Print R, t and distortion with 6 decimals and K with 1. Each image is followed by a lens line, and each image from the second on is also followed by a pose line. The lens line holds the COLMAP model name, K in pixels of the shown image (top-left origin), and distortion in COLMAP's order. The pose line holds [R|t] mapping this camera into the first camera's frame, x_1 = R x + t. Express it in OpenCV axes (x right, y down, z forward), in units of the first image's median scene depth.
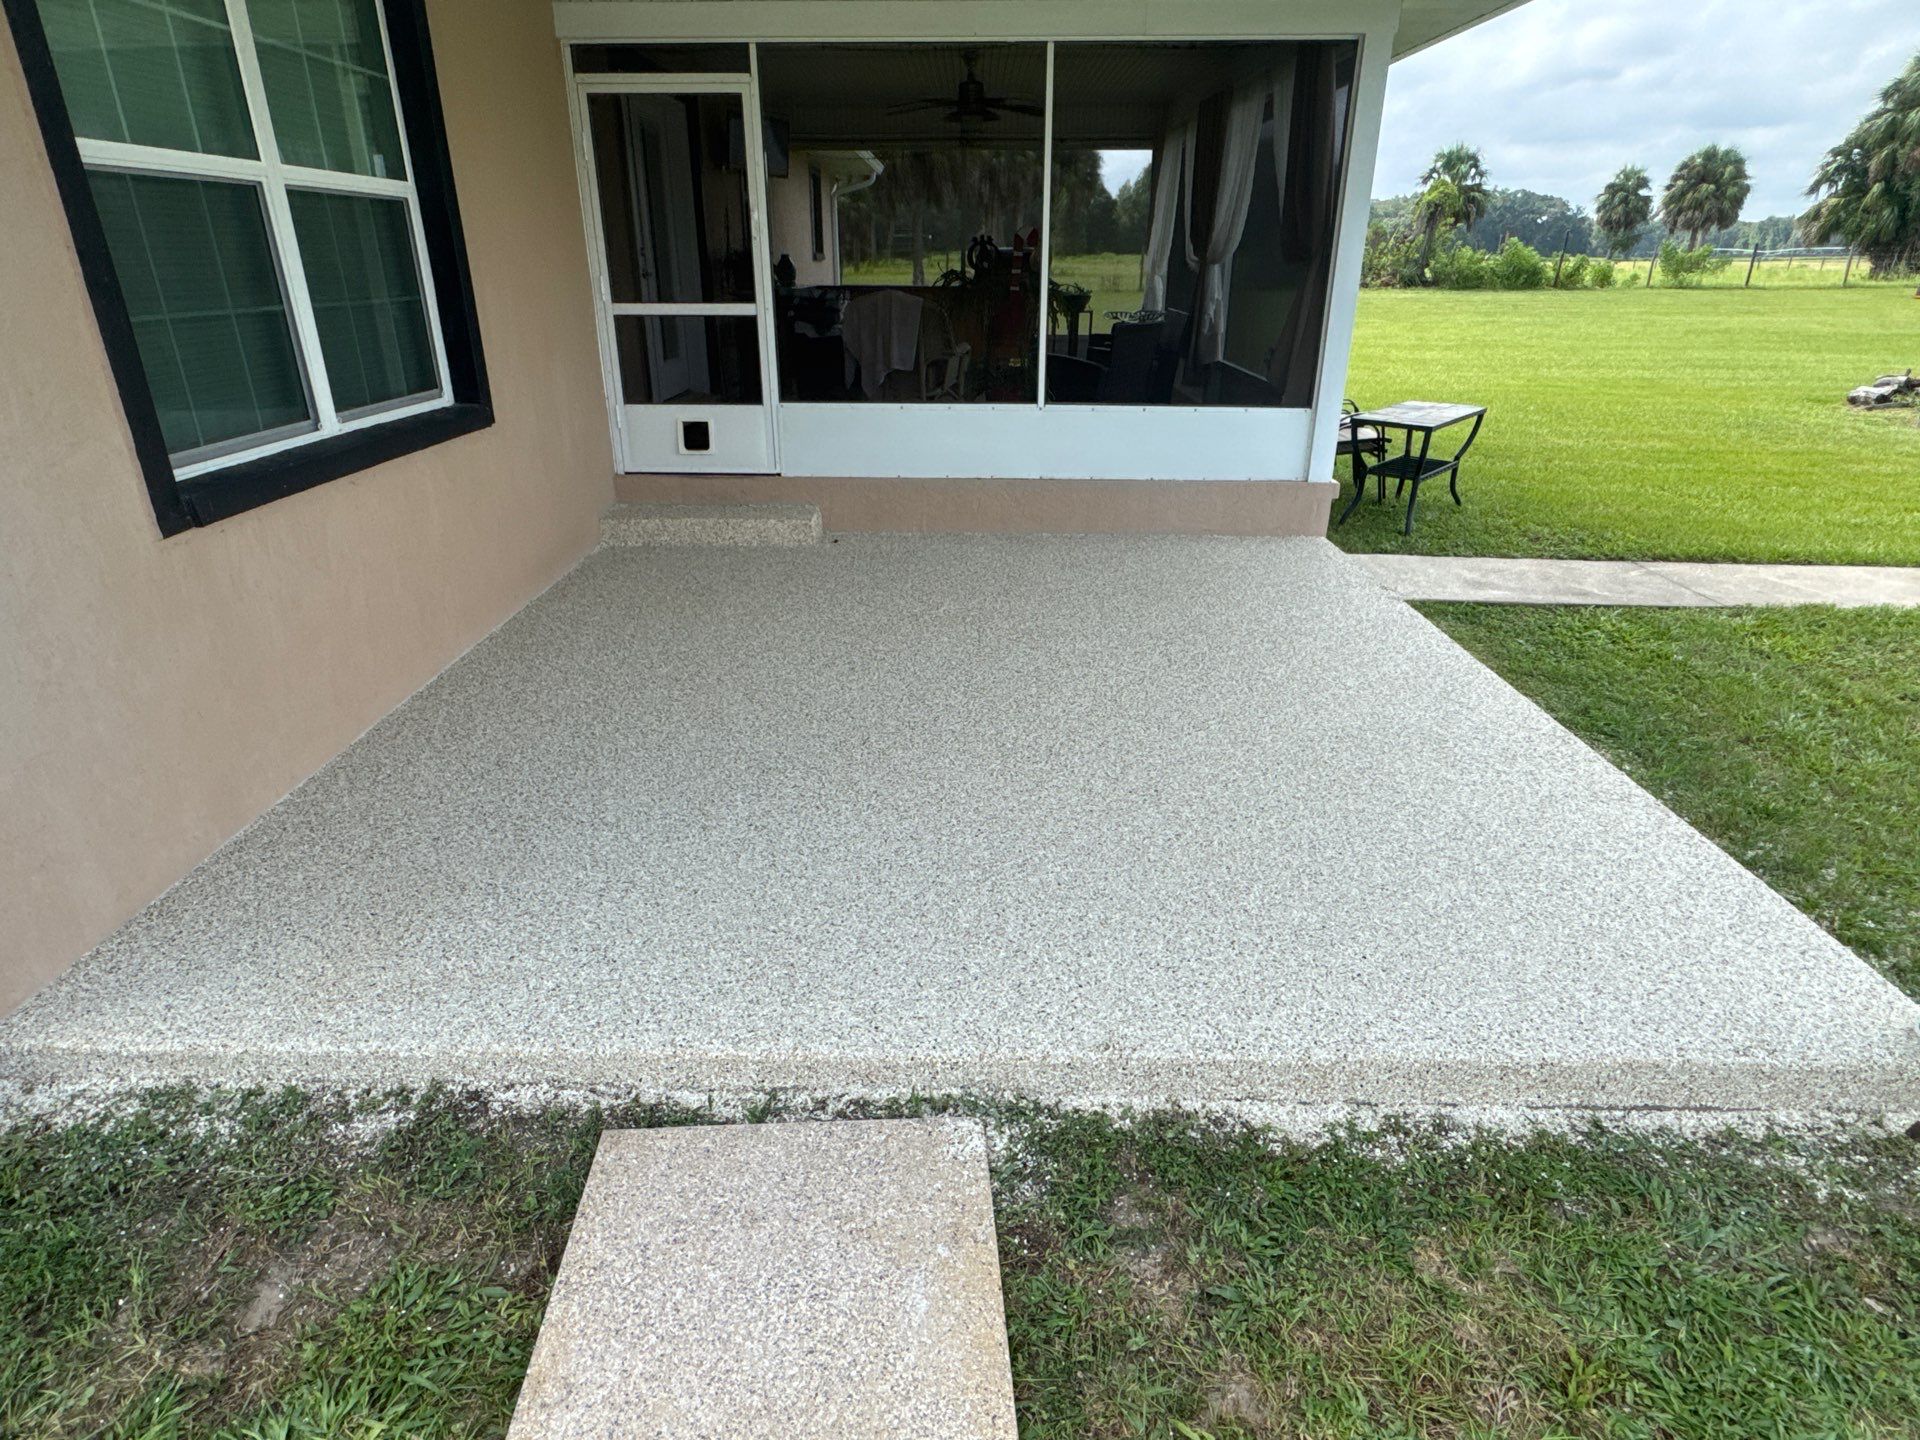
lens RADIAL K [[1062.7, 0, 950.1], [0, 1062.7, 710.2], [0, 0, 1]] dist [-0.001631, -0.000760]
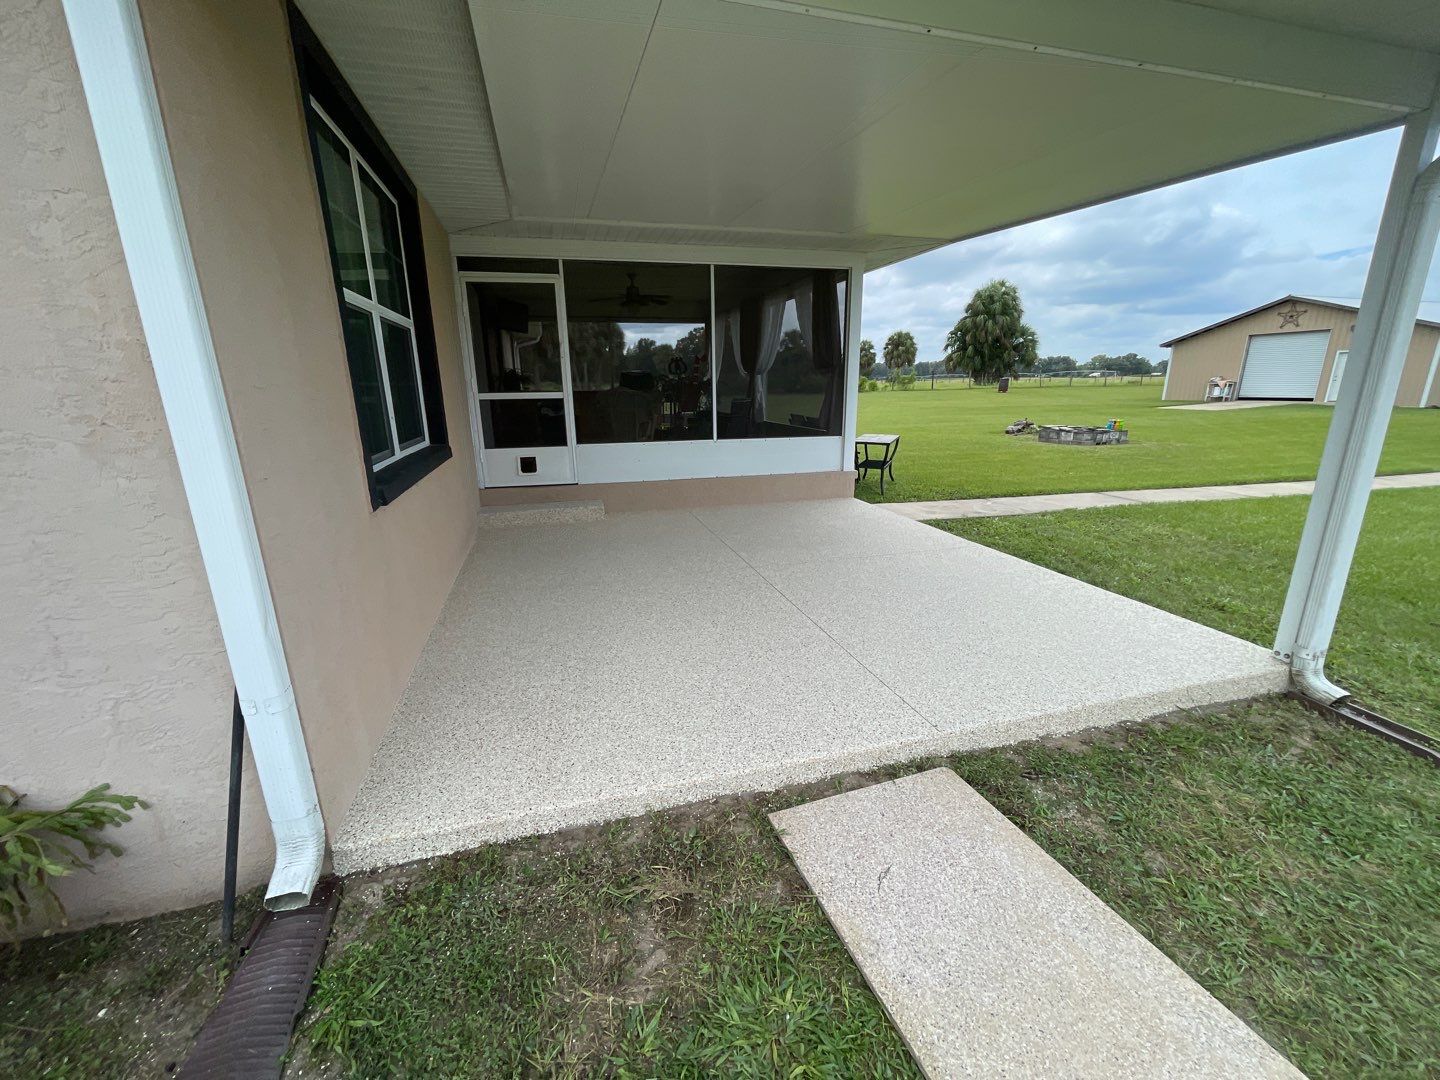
lens RADIAL K [[581.9, 0, 707.4], [0, 581.9, 536.2], [0, 0, 1]] dist [-0.001936, -0.000110]
pose [[0.961482, -0.083752, 0.261799, -0.213843], [0.121494, 0.983848, -0.131458, 0.022552], [-0.246561, 0.158202, 0.956128, 0.018090]]
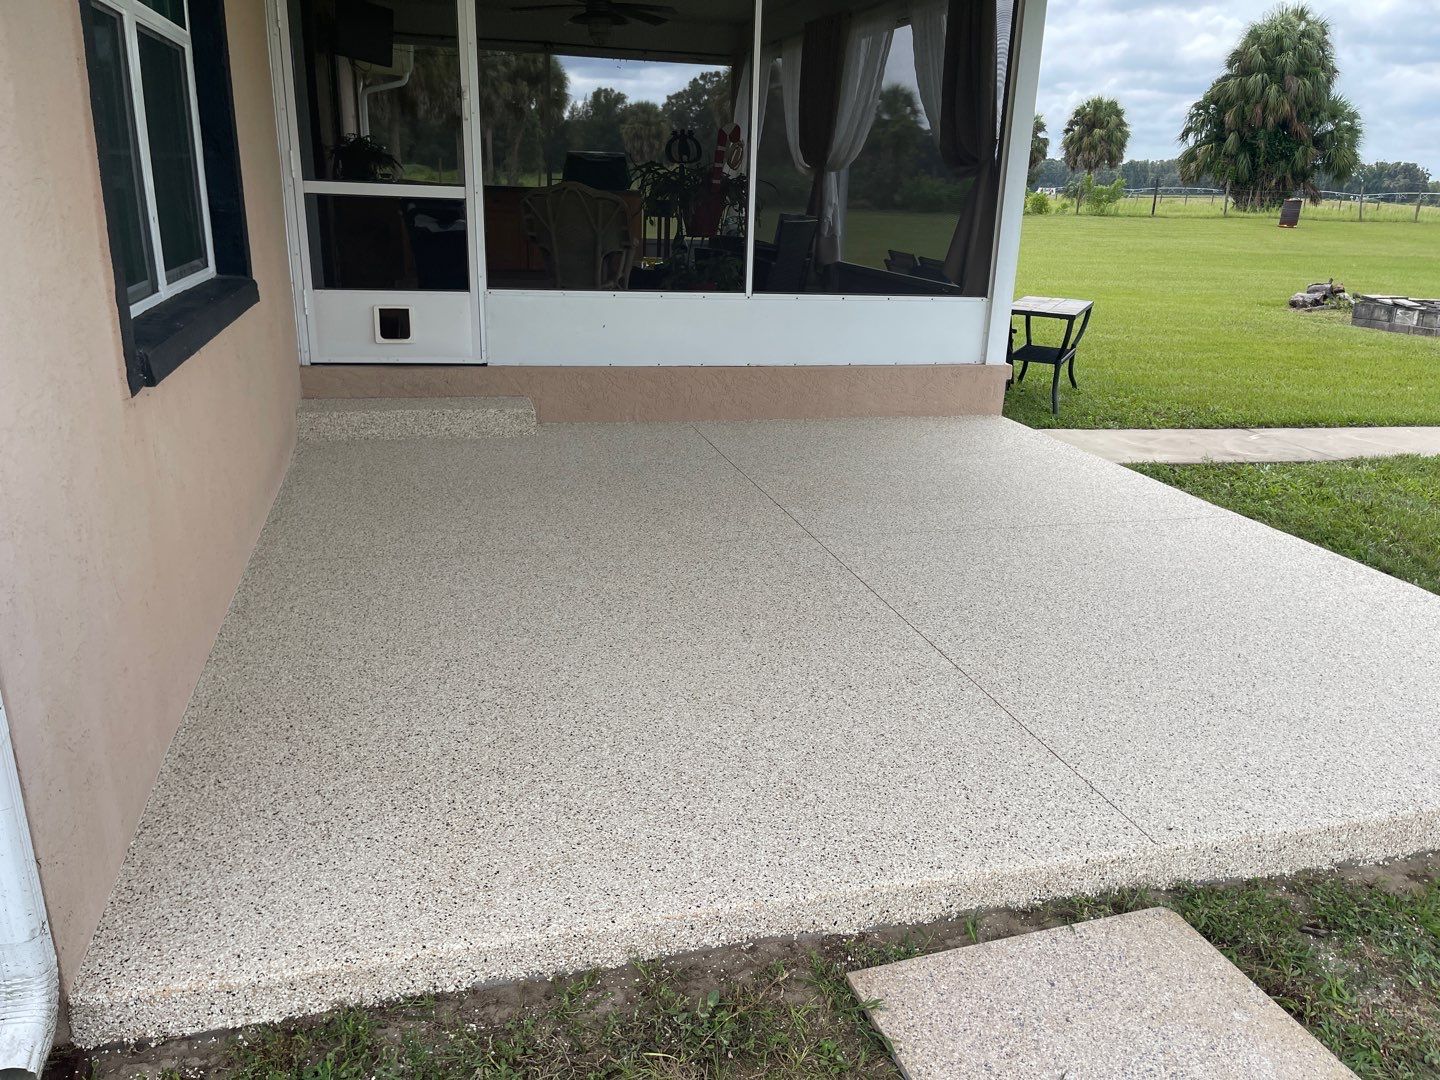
lens RADIAL K [[1090.2, 0, 720.0], [0, 1090.2, 540.0], [0, 0, 1]] dist [0.072462, -0.091742]
pose [[0.961246, -0.054669, 0.270218, -0.232807], [0.077280, 0.994278, -0.073751, 0.024366], [-0.264640, 0.091776, 0.959970, 0.013045]]
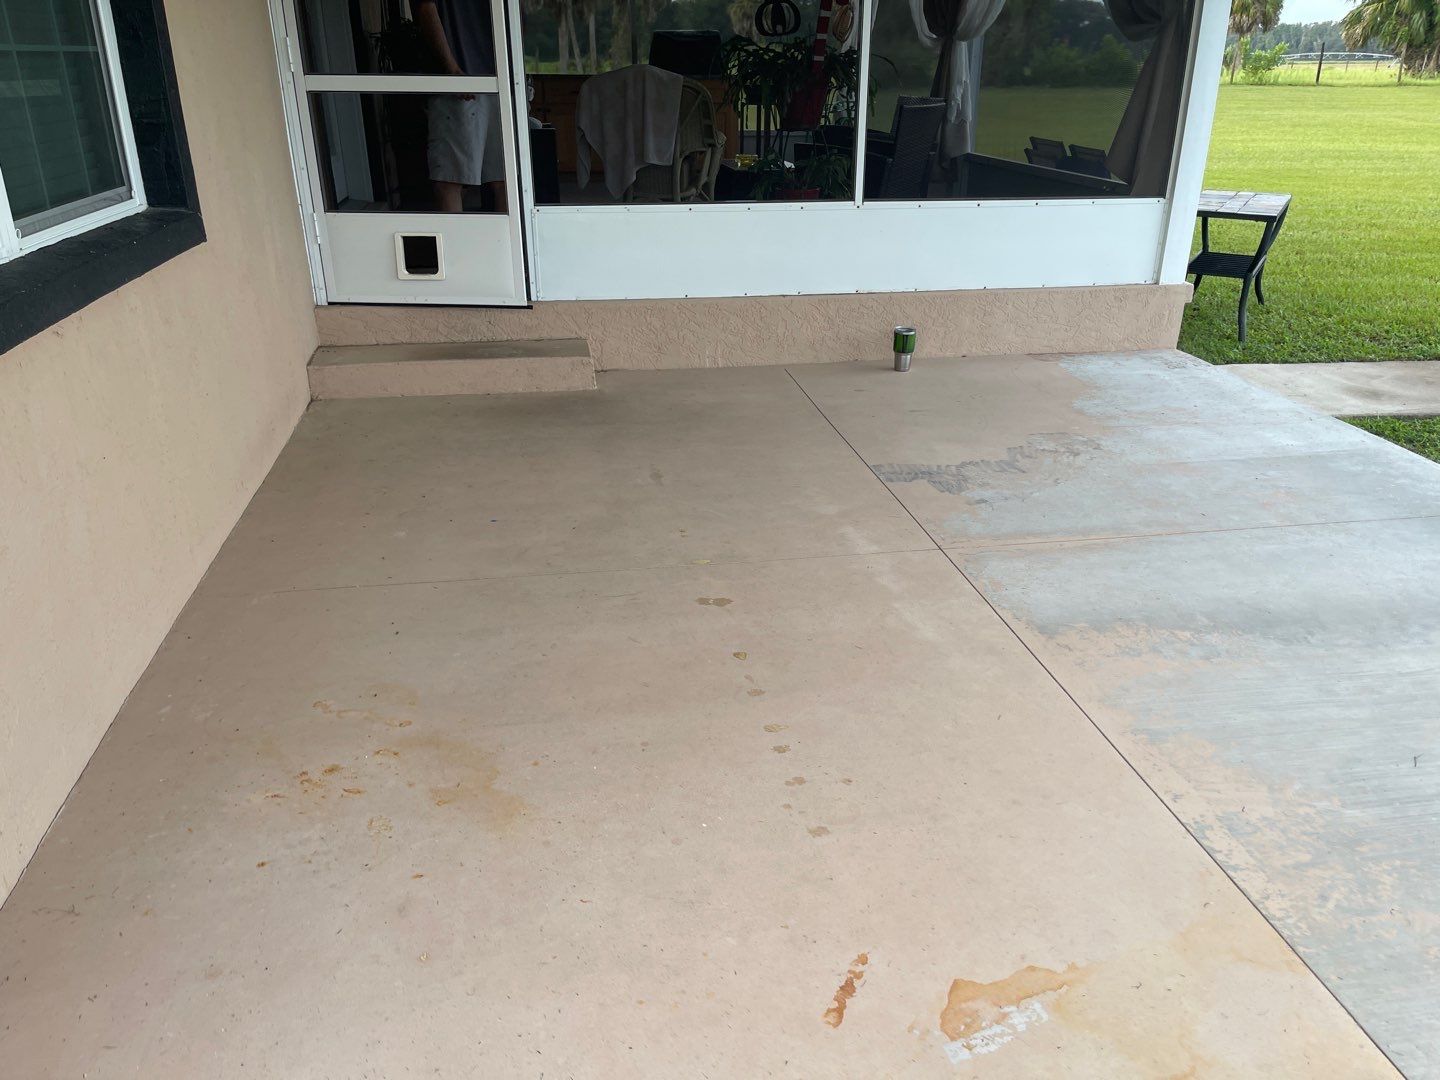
lens RADIAL K [[1090.2, 0, 720.0], [0, 1090.2, 540.0], [0, 0, 1]] dist [0.072462, -0.091742]
pose [[0.983142, -0.072352, 0.167918, -0.175725], [0.071519, 0.997378, 0.011013, -0.042616], [-0.168275, 0.001182, 0.985739, 0.175692]]
